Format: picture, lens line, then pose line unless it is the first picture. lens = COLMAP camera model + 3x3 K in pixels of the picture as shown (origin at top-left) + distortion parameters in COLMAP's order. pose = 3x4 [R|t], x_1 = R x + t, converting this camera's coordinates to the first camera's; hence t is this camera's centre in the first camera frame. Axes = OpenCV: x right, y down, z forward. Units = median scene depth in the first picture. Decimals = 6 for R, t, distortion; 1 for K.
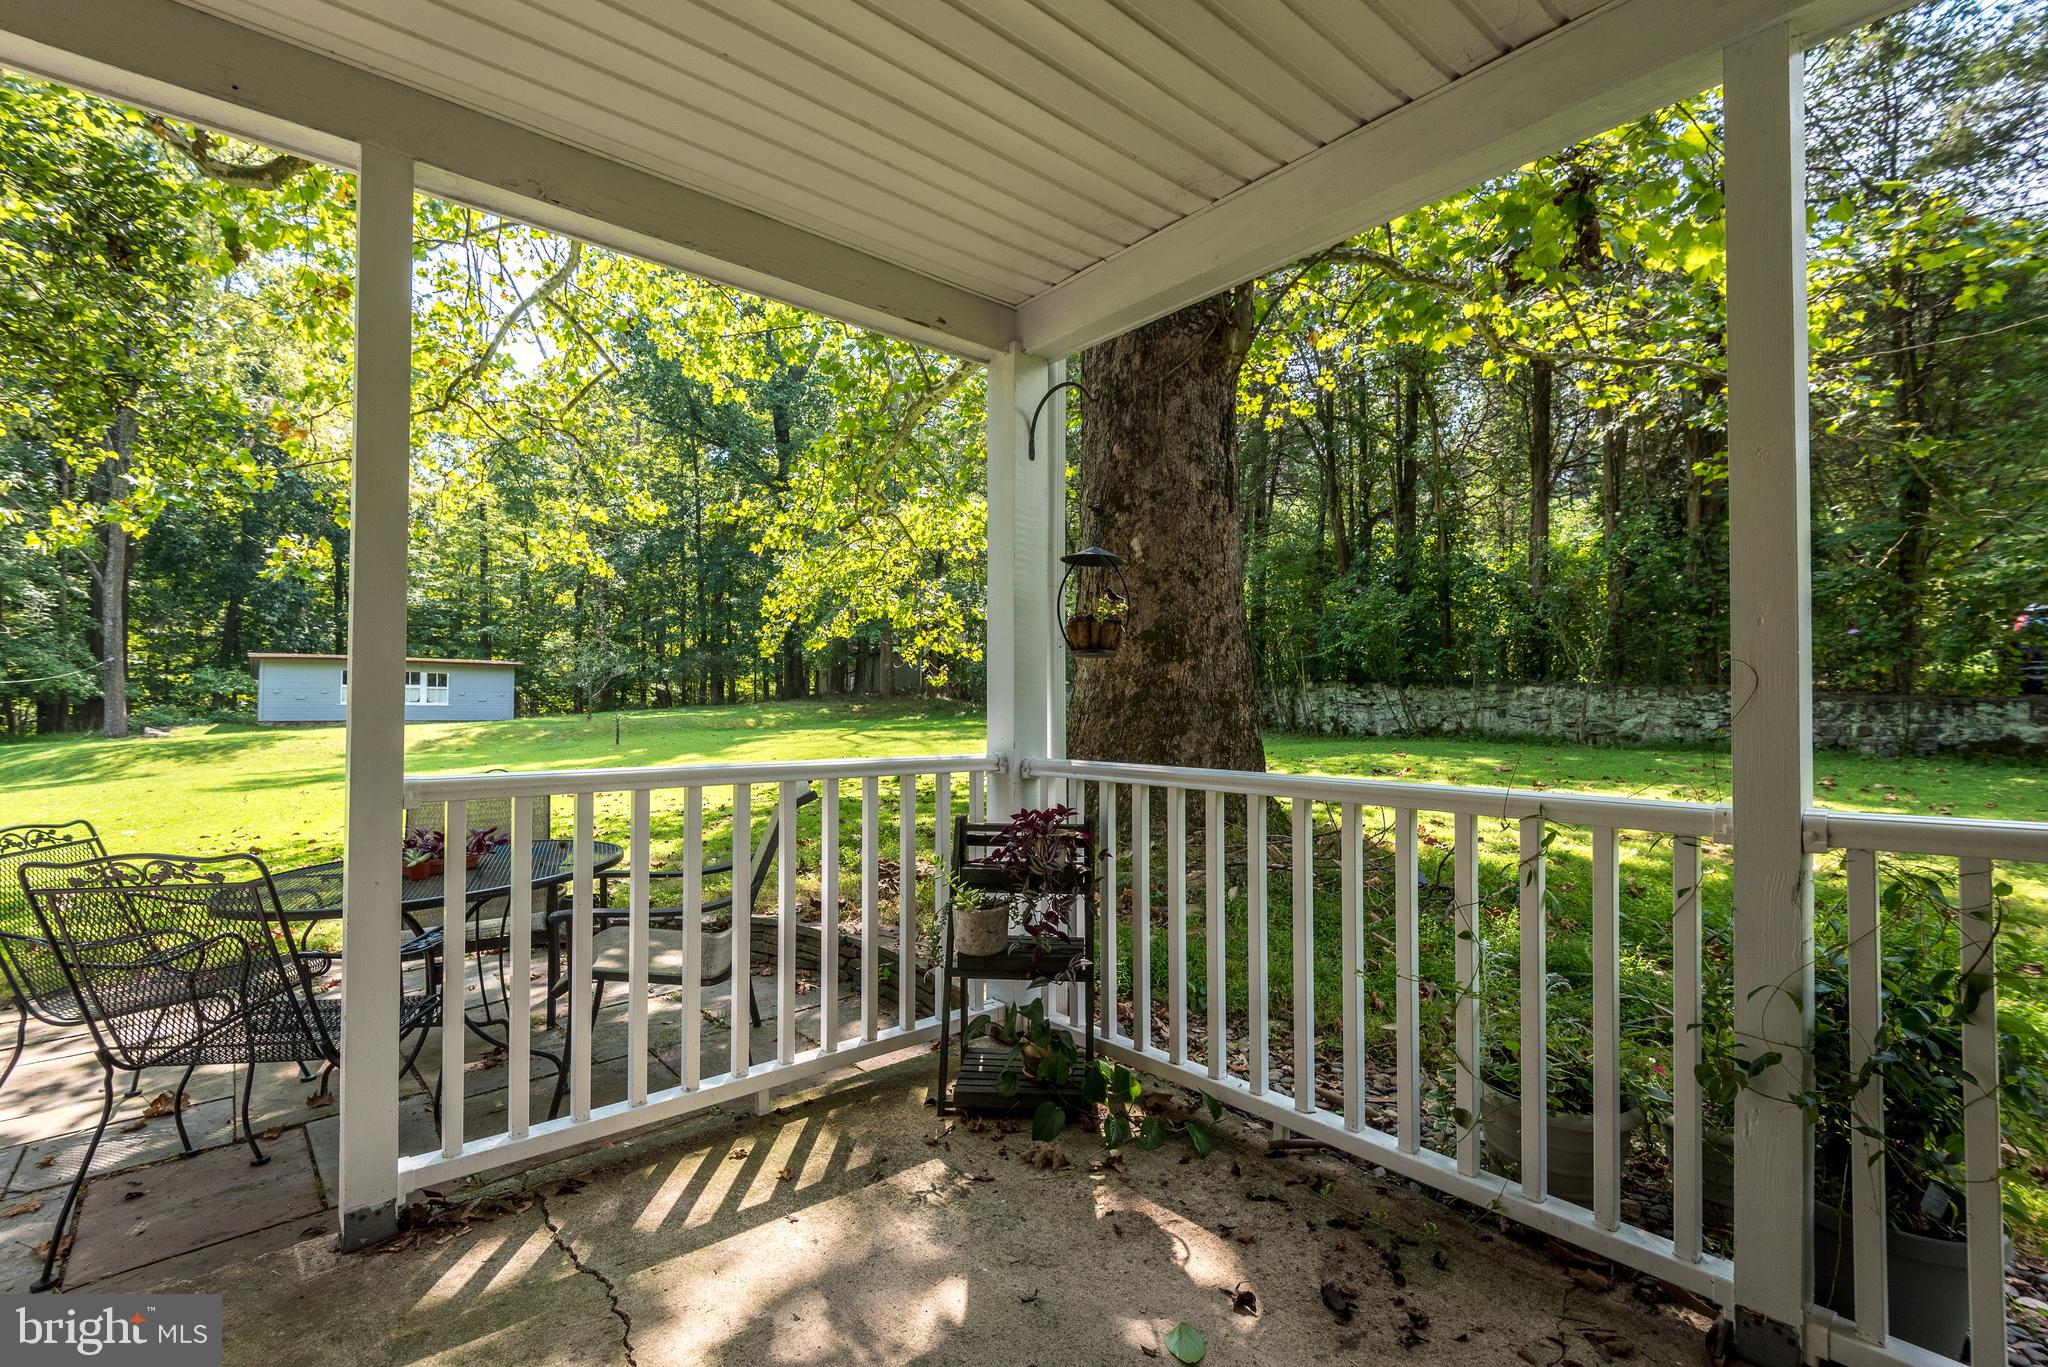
lens RADIAL K [[925.4, 0, 1024.0], [0, 925.4, 683.5], [0, 0, 1]] dist [0.026799, -0.011662]
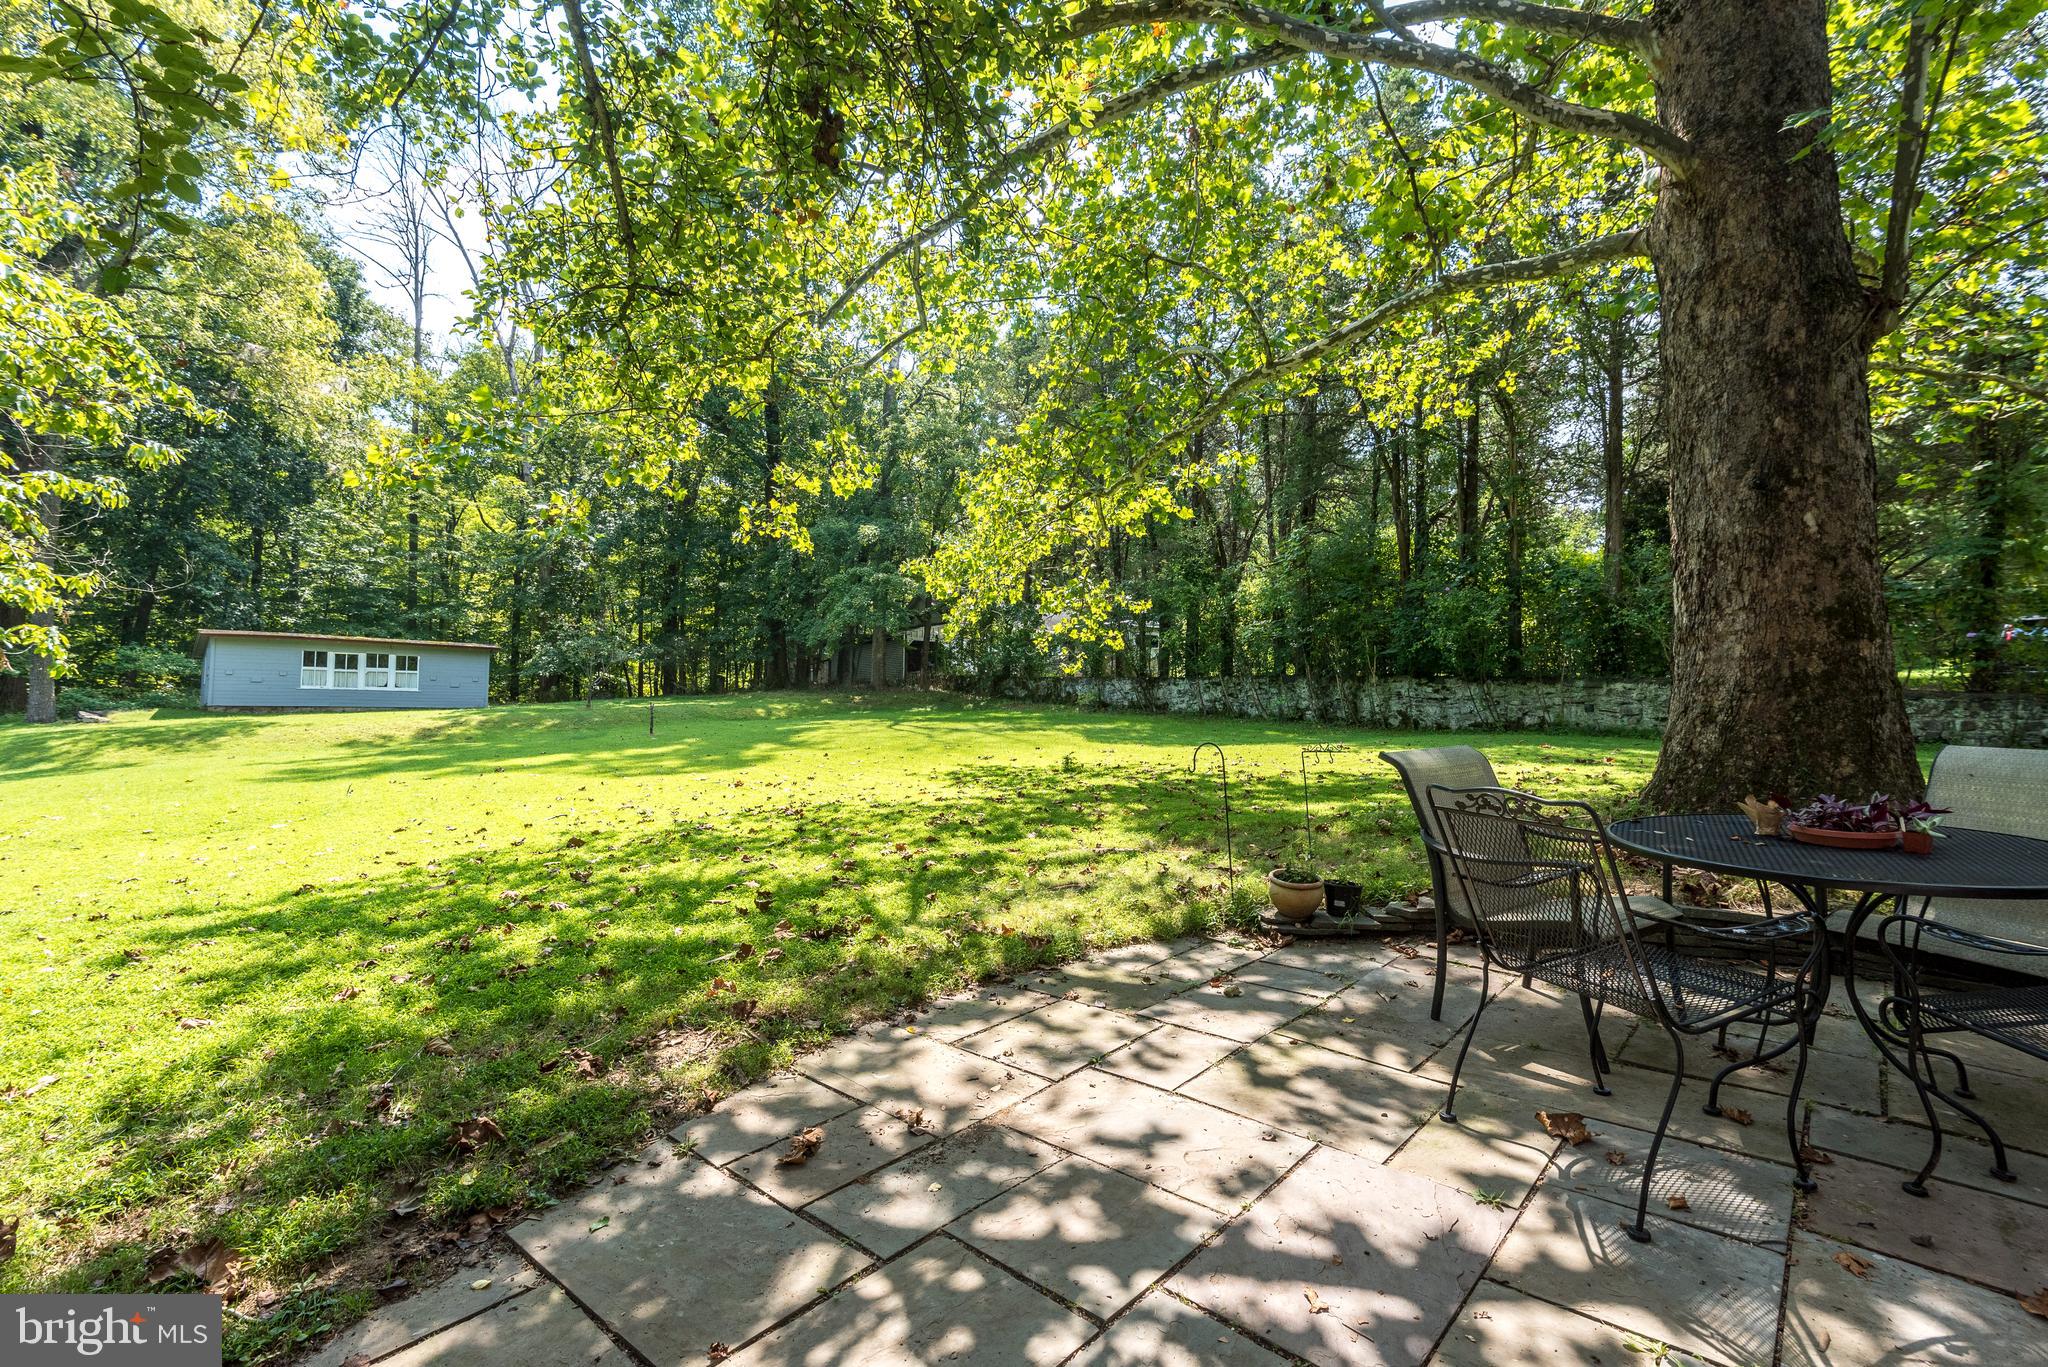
lens RADIAL K [[919.7, 0, 1020.8], [0, 919.7, 674.8], [0, 0, 1]] dist [0.011837, -0.000474]
pose [[0.991694, 0.014395, 0.127812, -0.261353], [-0.013628, 0.999883, -0.006876, 0.010133], [-0.127896, 0.005077, 0.991775, 0.042616]]
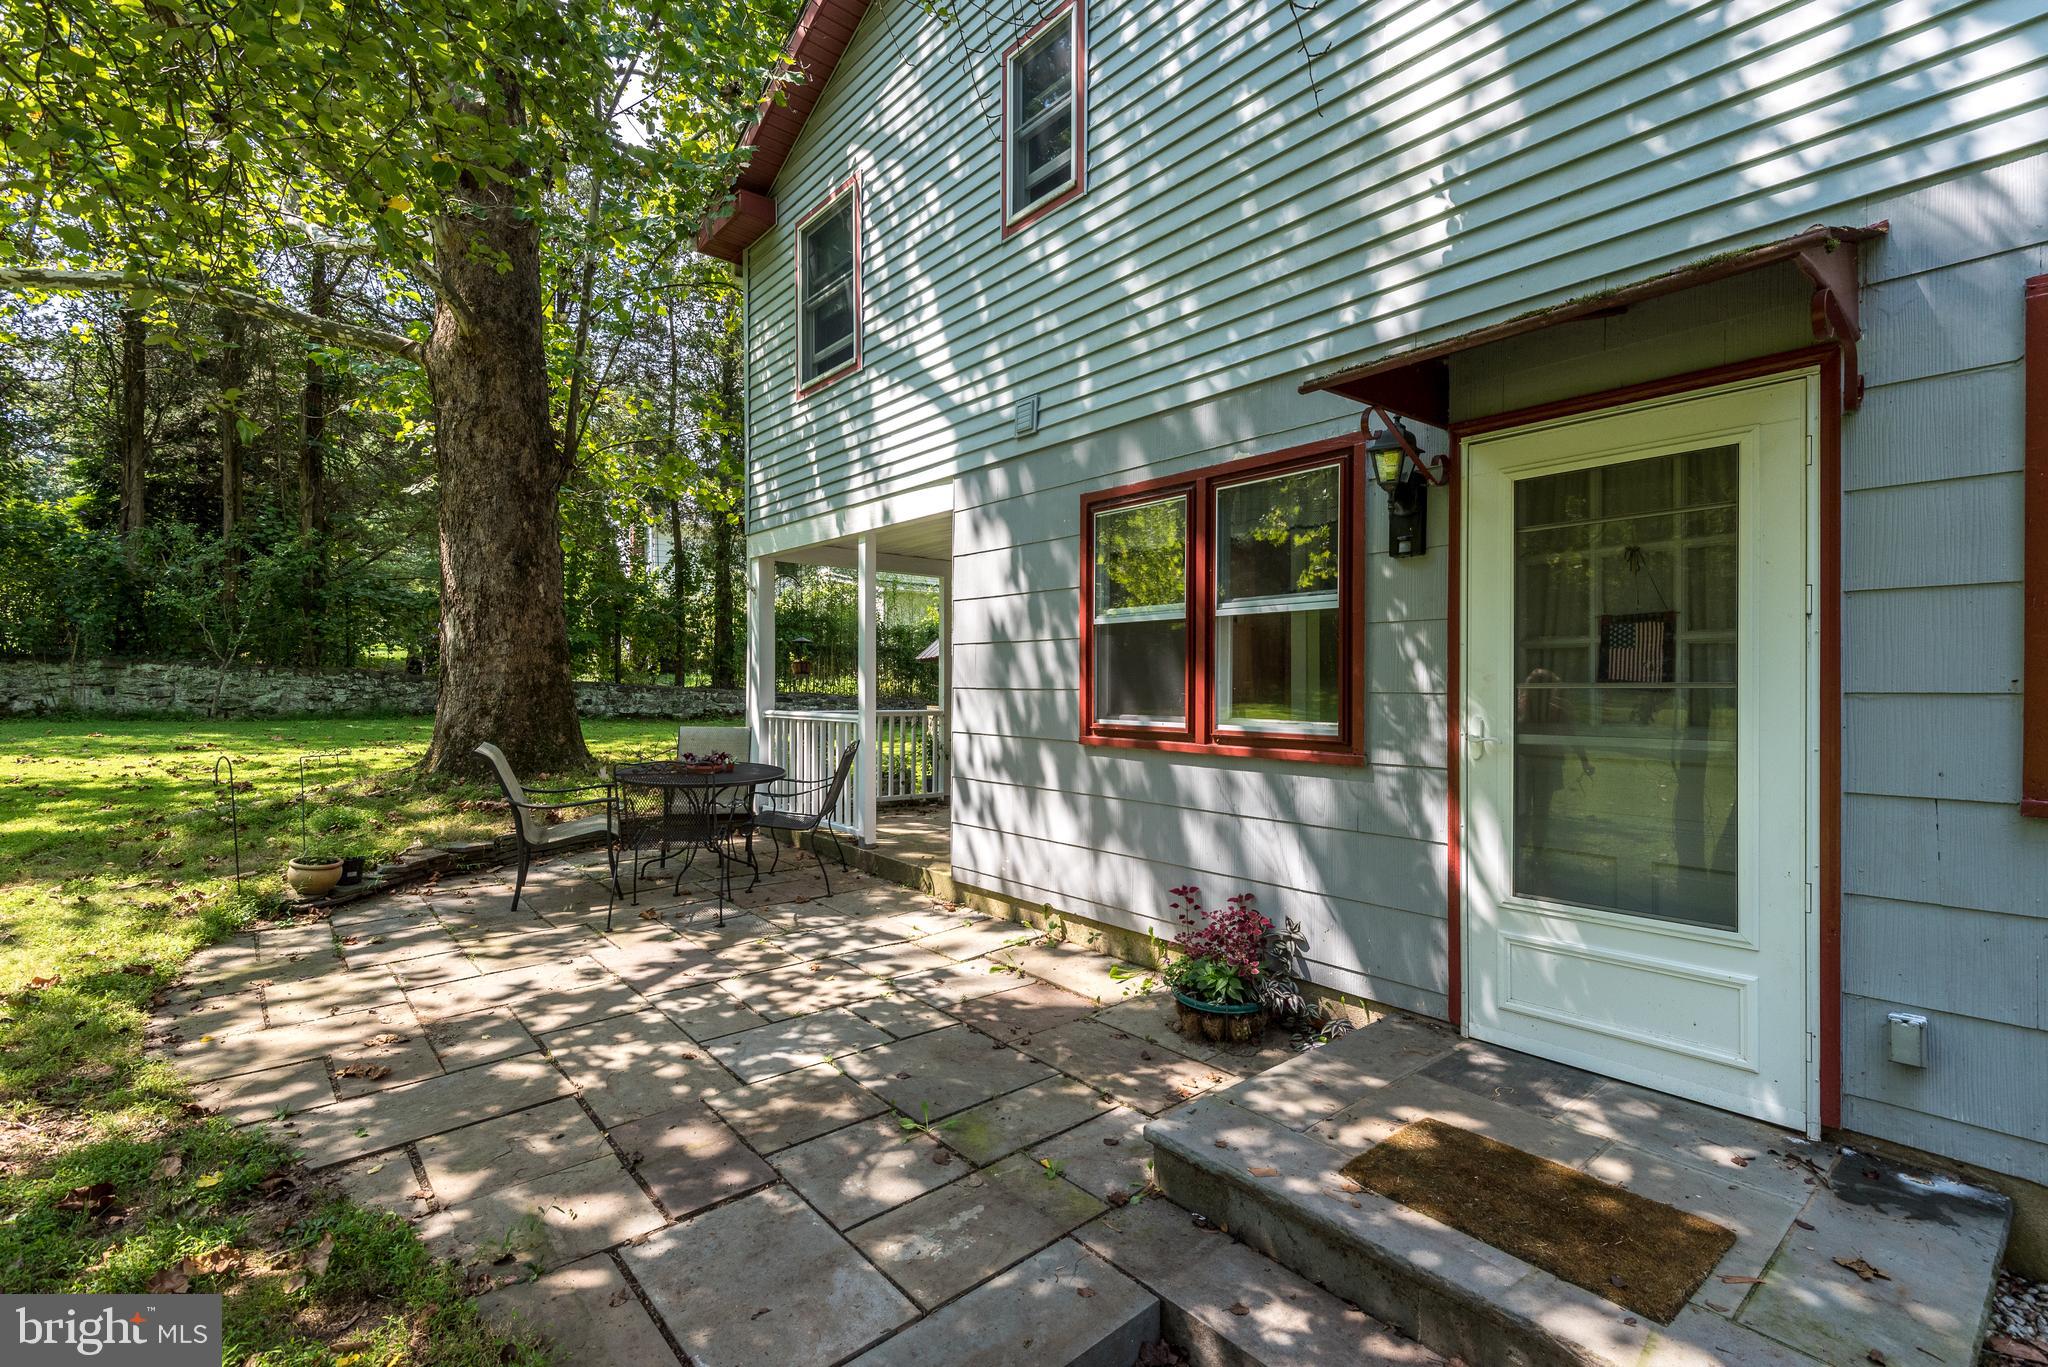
lens RADIAL K [[925.4, 0, 1024.0], [0, 925.4, 683.5], [0, 0, 1]] dist [0.026799, -0.011662]
pose [[-0.004351, 0.000366, 0.999990, -0.467601], [-0.029545, 0.999563, -0.000495, -0.003147], [-0.999554, -0.029547, -0.004338, 0.052548]]
